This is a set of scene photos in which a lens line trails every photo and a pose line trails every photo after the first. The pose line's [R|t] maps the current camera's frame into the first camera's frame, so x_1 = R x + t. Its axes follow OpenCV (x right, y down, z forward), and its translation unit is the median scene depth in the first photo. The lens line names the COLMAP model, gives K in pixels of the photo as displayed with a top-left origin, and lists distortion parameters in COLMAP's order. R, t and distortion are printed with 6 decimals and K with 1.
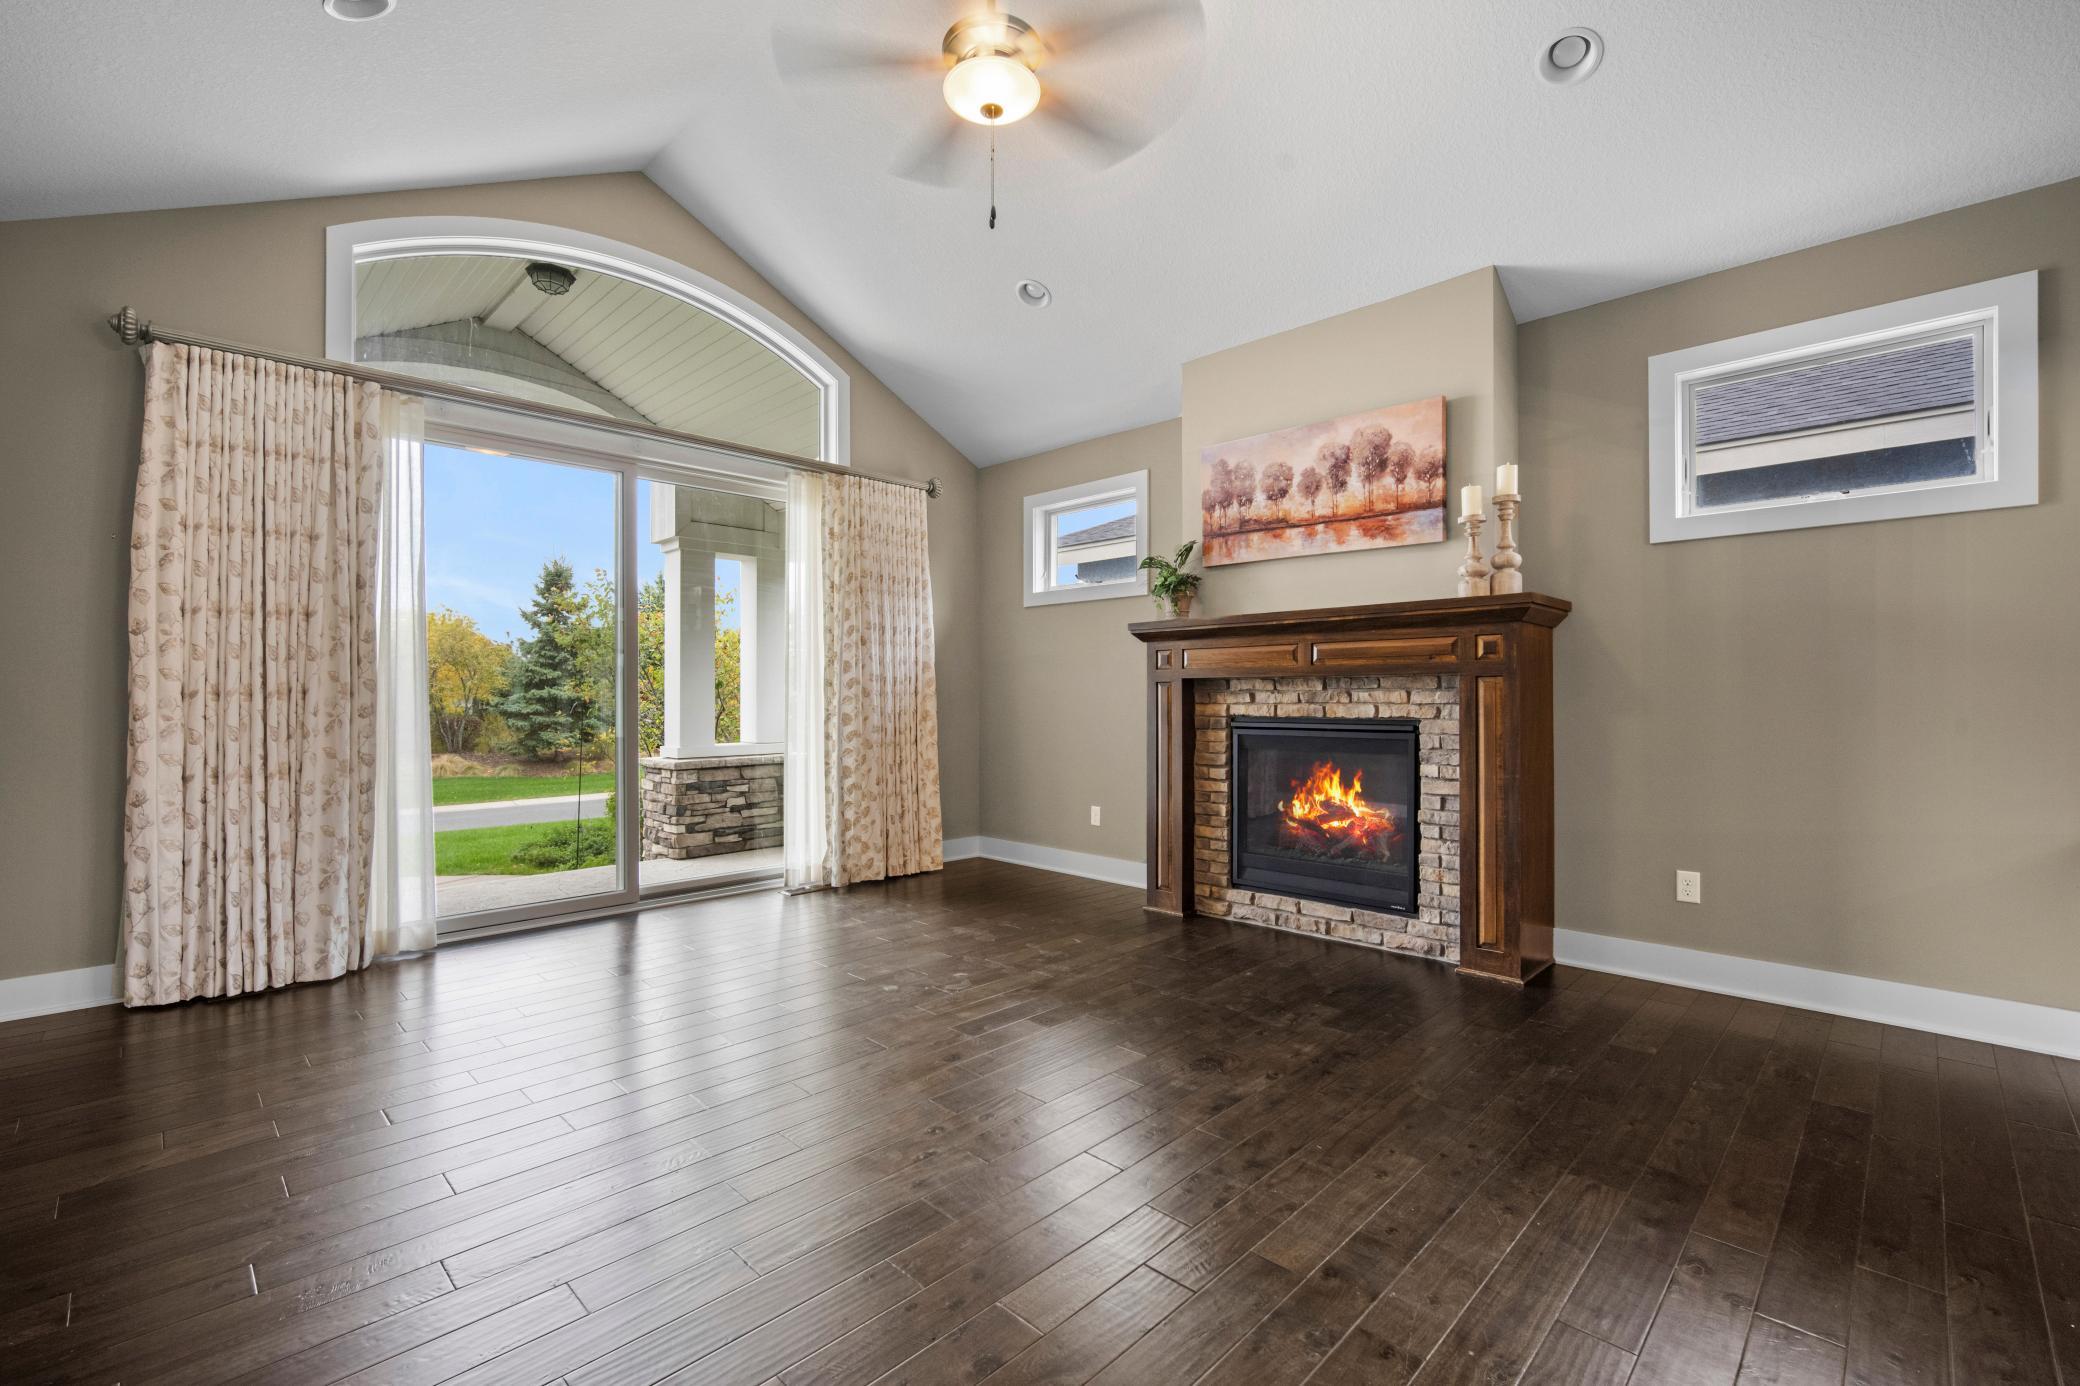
lens RADIAL K [[901.0, 0, 1038.6], [0, 901.0, 683.9], [0, 0, 1]] dist [-0.001833, 0.000033]
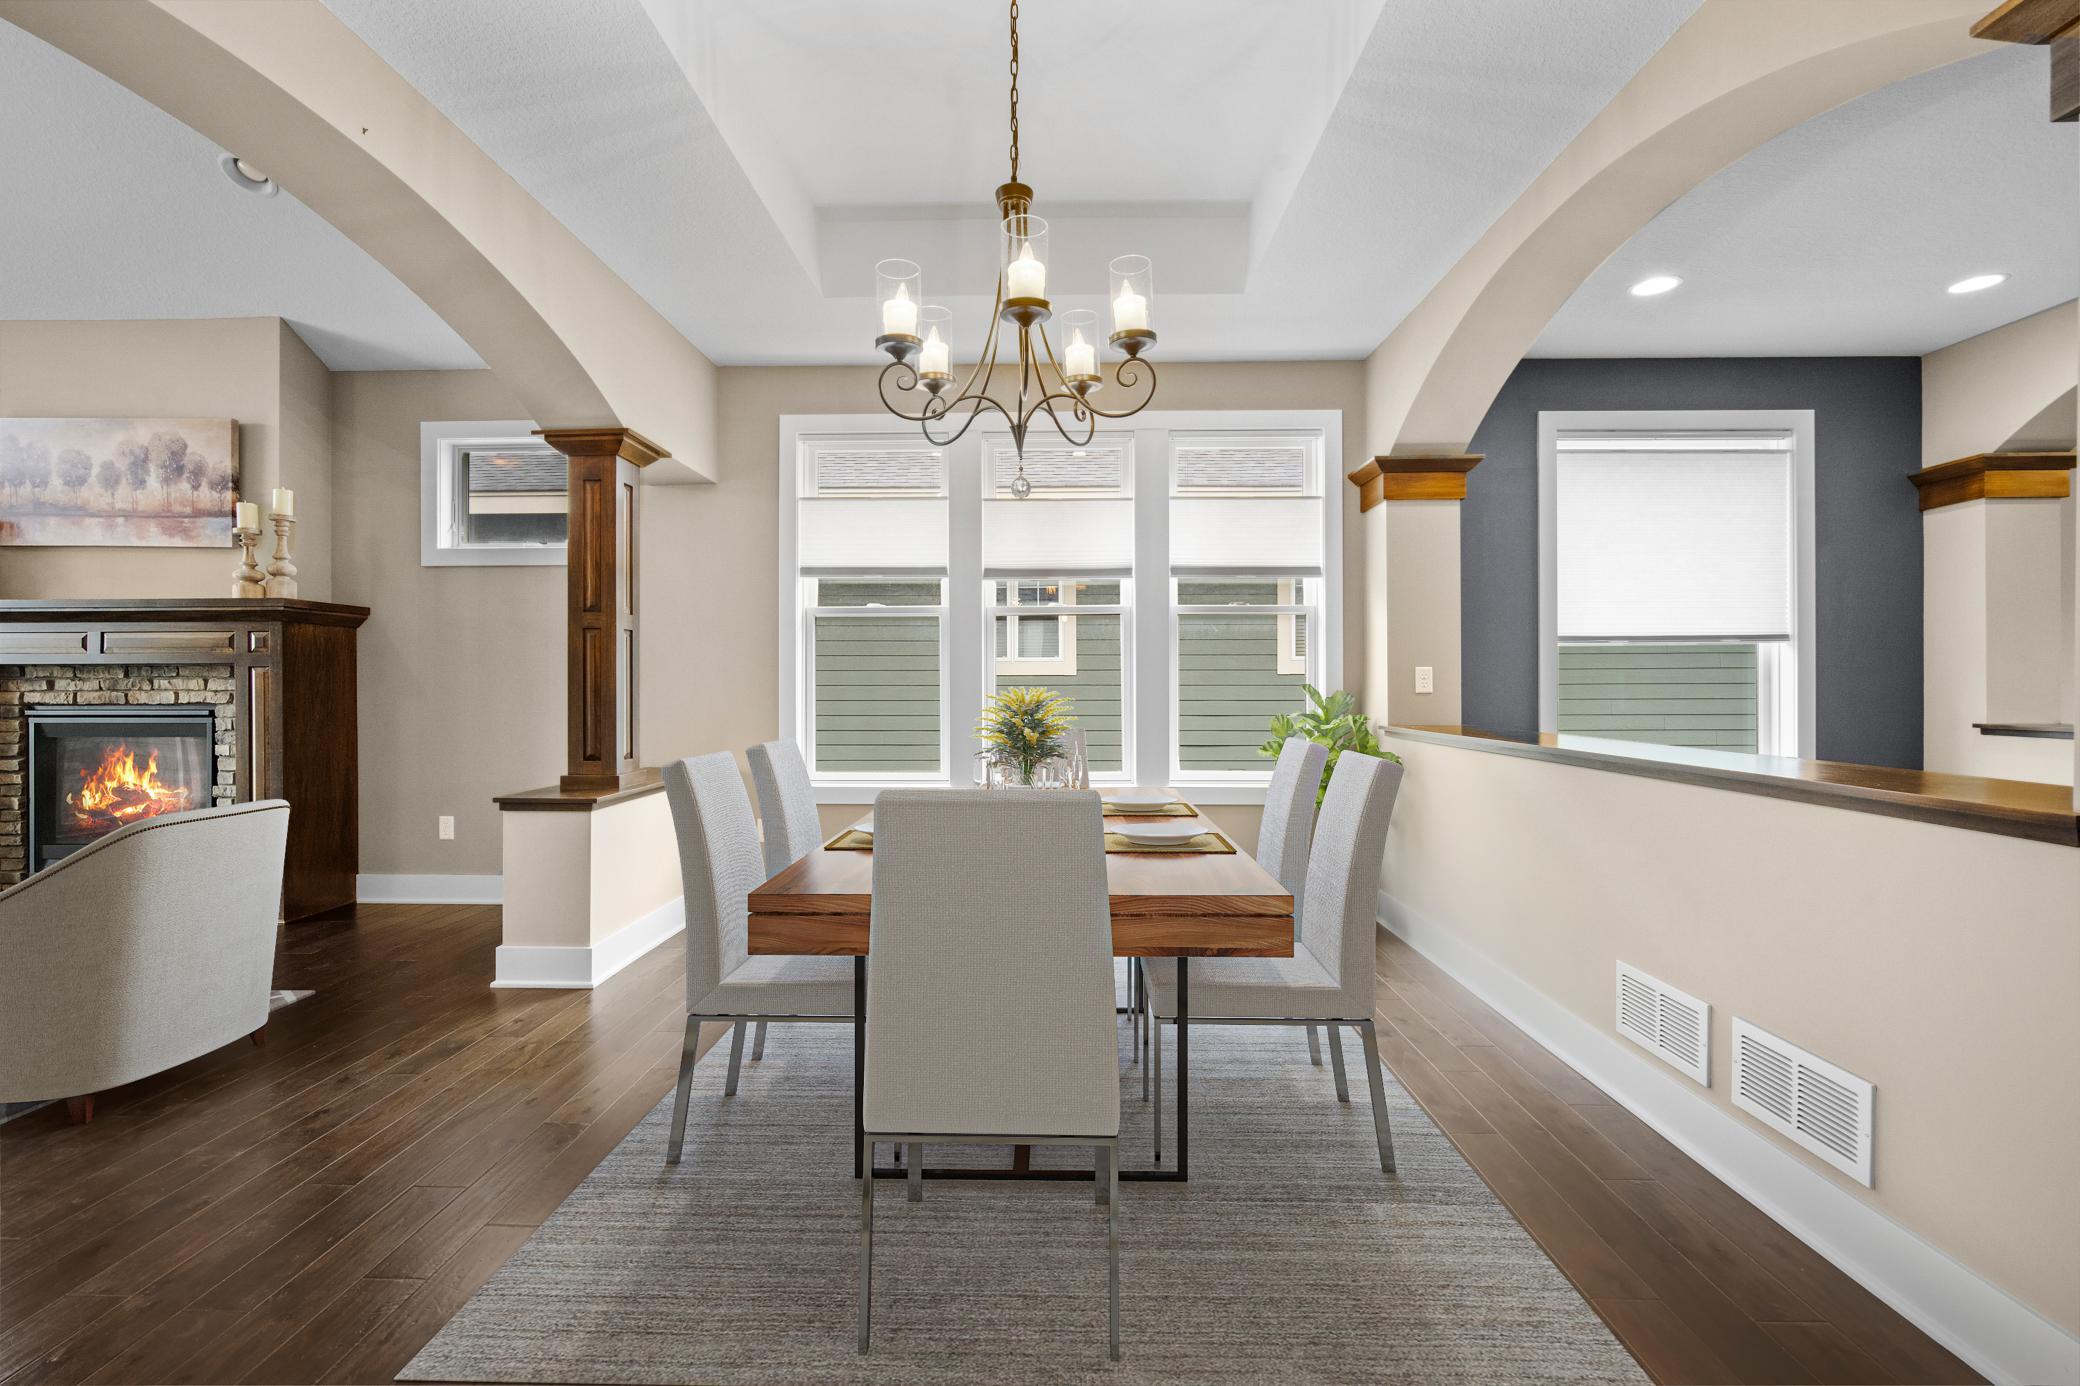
lens RADIAL K [[901.0, 0, 1038.6], [0, 901.0, 683.9], [0, 0, 1]] dist [-0.001833, 0.000033]
pose [[0.732314, 0.004591, 0.680952, 0.394132], [-0.010276, 0.999938, 0.004309, -0.001499], [-0.680890, -0.010153, 0.732315, -0.489200]]
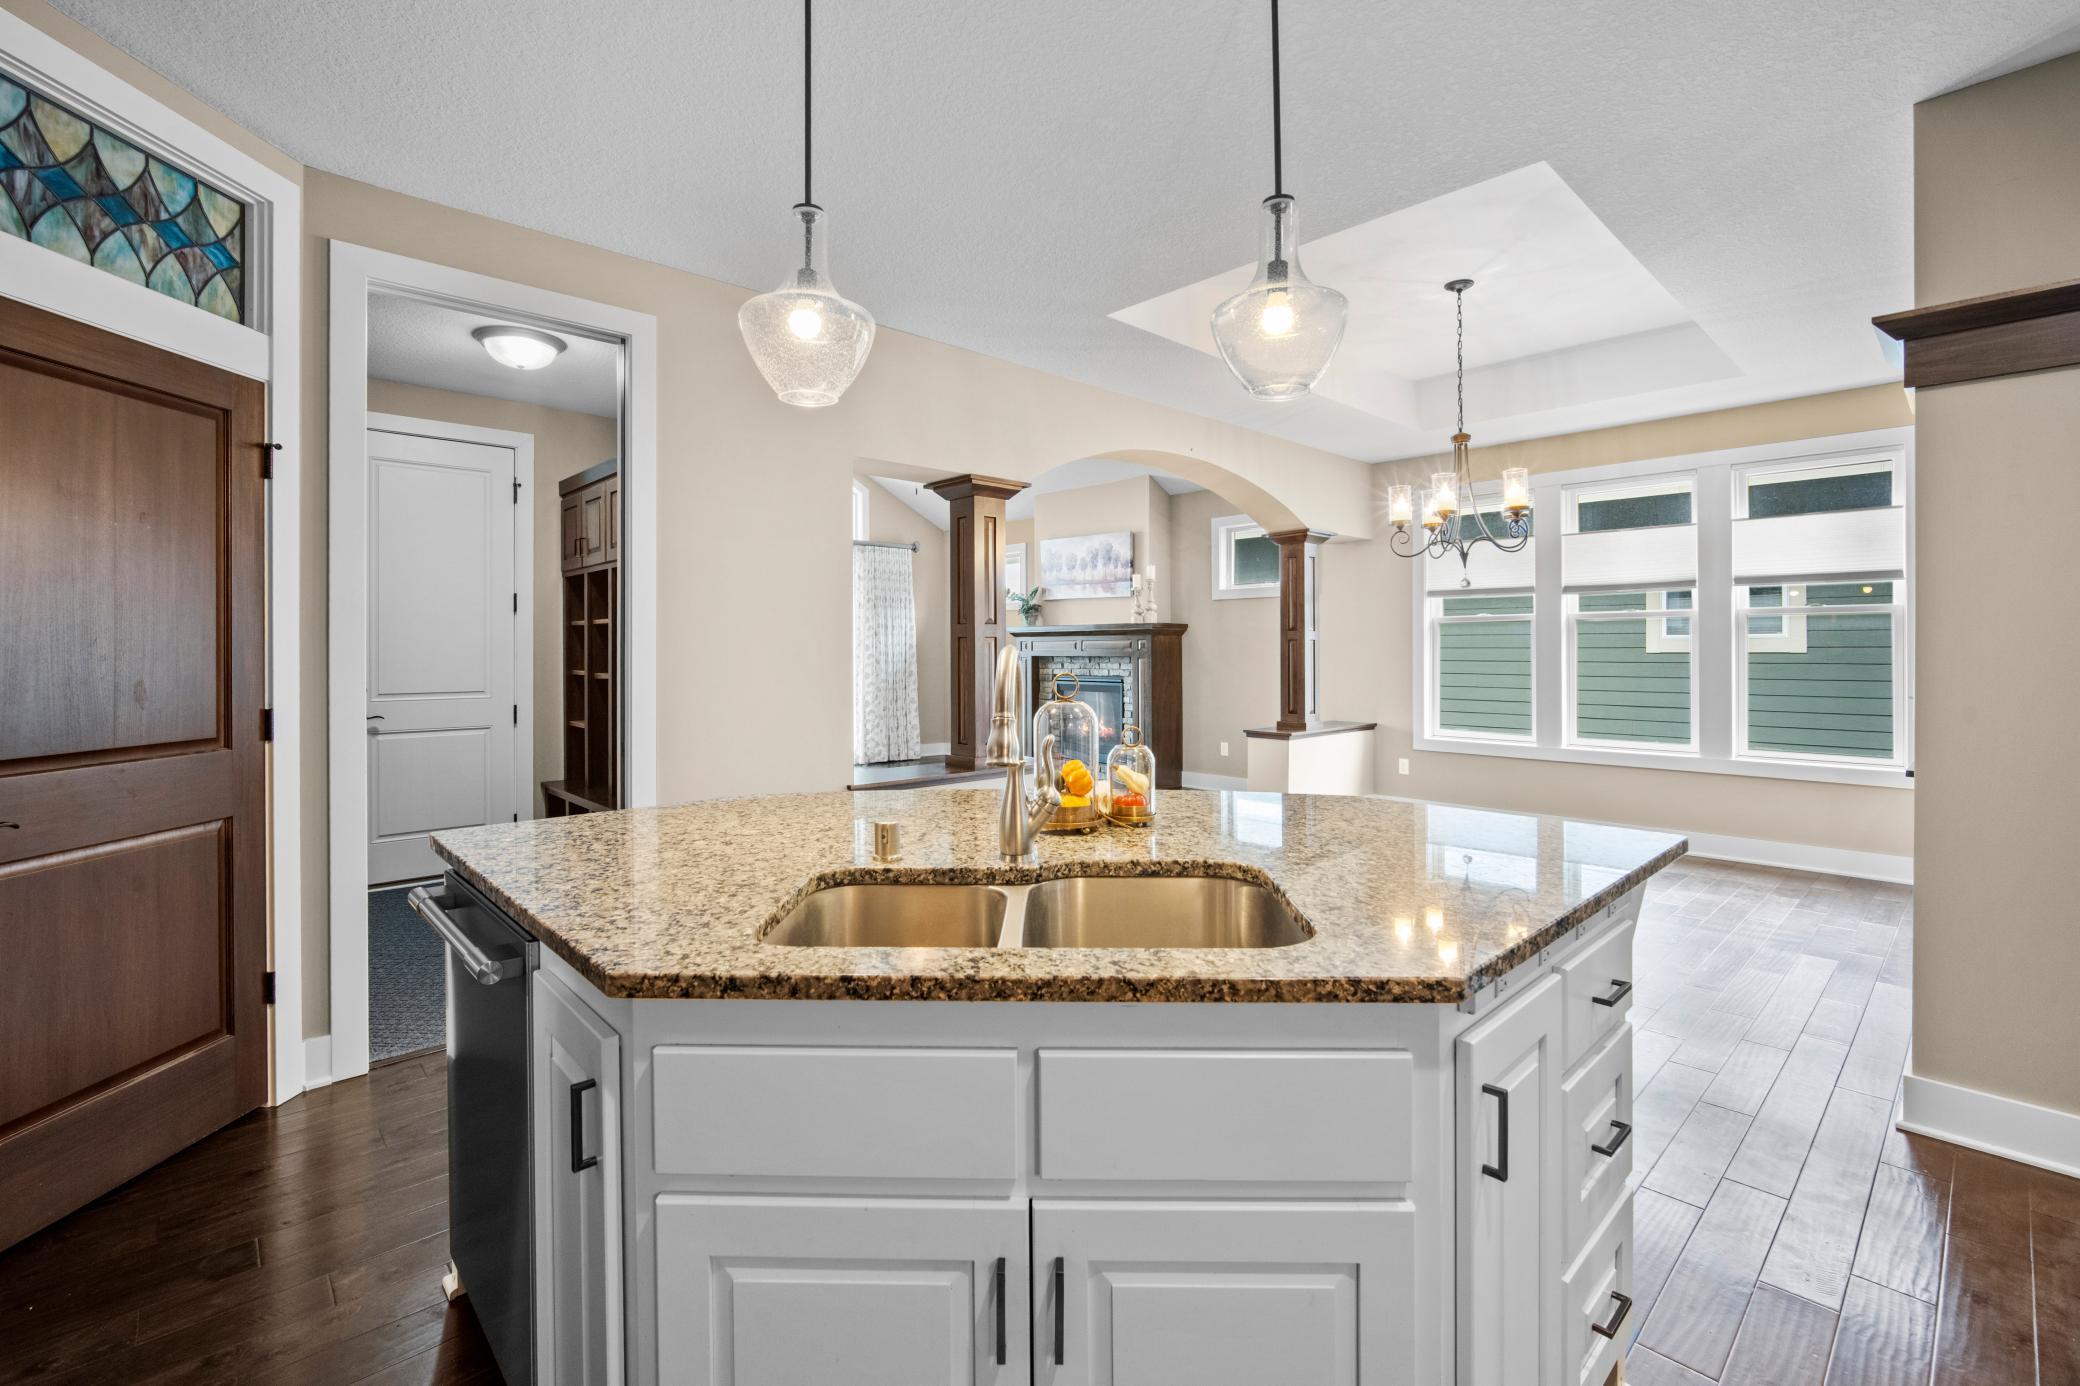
lens RADIAL K [[902.6, 0, 1035.6], [0, 902.6, 651.6], [0, 0, 1]] dist [-0.001201, -0.000124]
pose [[0.999074, 0.002890, -0.042926, 0.290799], [-0.002395, 0.999930, 0.011586, -0.044667], [0.042956, -0.011473, 0.999011, -1.152518]]
